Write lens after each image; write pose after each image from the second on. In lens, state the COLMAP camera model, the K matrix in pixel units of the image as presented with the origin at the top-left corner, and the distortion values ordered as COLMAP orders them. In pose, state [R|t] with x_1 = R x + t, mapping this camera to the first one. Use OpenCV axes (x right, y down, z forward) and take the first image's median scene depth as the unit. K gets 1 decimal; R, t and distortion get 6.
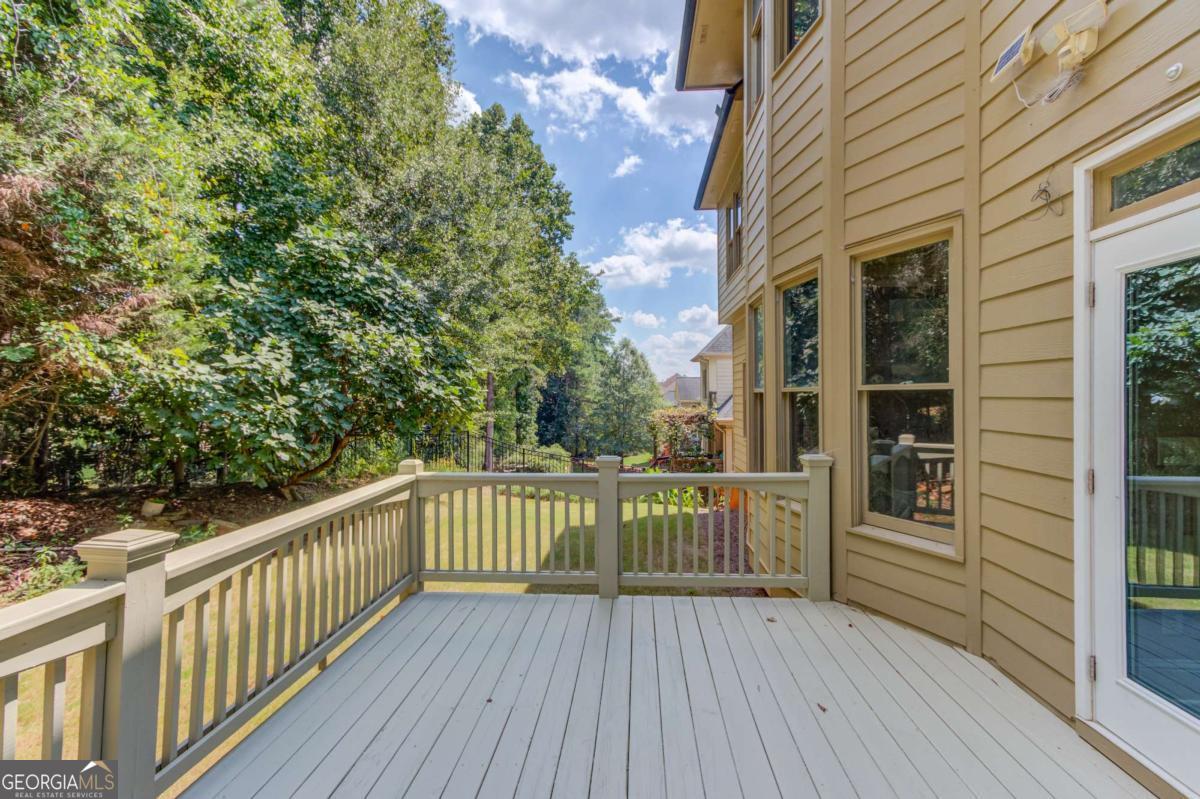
lens RADIAL K [[561.2, 0, 592.7], [0, 561.2, 402.8], [0, 0, 1]] dist [0.032092, -0.000077]
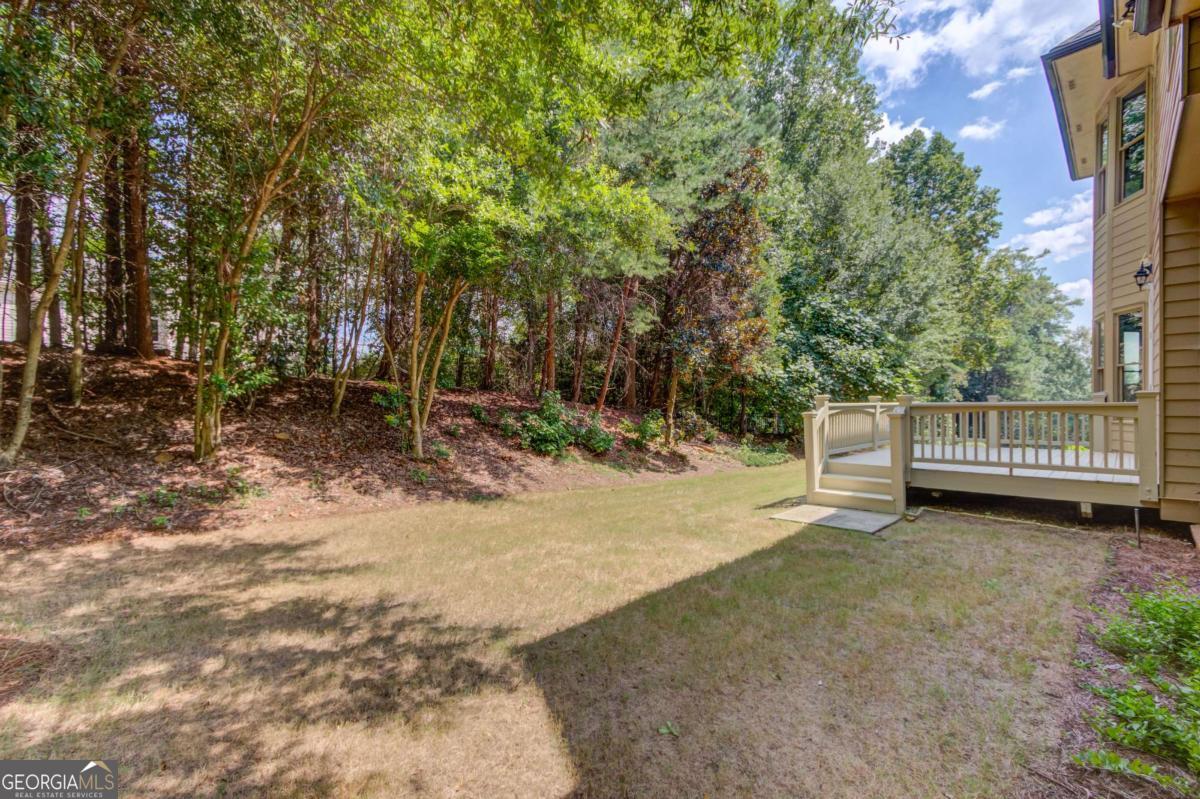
lens RADIAL K [[561.2, 0, 592.7], [0, 561.2, 402.8], [0, 0, 1]] dist [0.032092, -0.000077]
pose [[0.786635, 0.000803, -0.617417, 0.071886], [-0.005600, 0.999967, -0.005835, 0.053585], [0.617393, 0.008047, 0.786614, -0.803643]]
